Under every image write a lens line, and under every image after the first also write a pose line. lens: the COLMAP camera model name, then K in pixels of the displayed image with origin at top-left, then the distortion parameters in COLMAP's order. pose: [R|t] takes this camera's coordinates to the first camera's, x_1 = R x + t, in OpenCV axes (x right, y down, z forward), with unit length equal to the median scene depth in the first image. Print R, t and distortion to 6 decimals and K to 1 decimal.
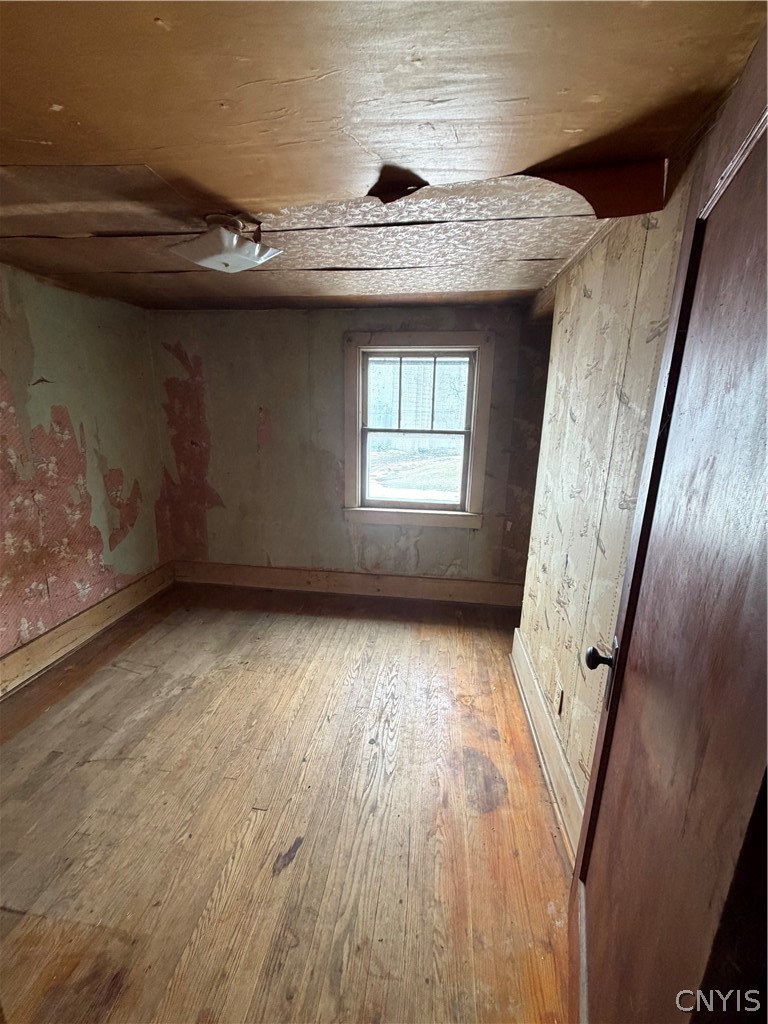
lens RADIAL K [[407.6, 0, 382.8], [0, 407.6, 510.7], [0, 0, 1]] dist [0.000282, -0.000119]
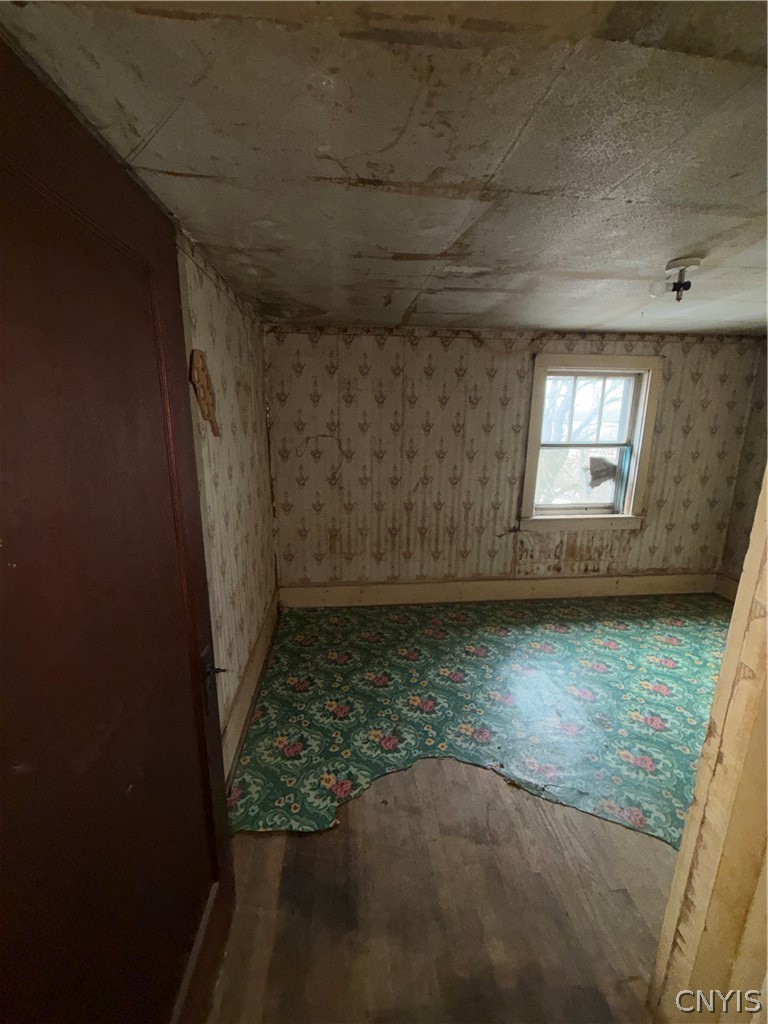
lens RADIAL K [[407.6, 0, 384.4], [0, 407.6, 510.3], [0, 0, 1]] dist [0.000282, -0.000119]
pose [[0.972950, -0.054825, 0.224415, -1.059079], [0.059557, 0.998121, -0.014368, -0.034290], [-0.223206, 0.027345, 0.974388, 0.046245]]
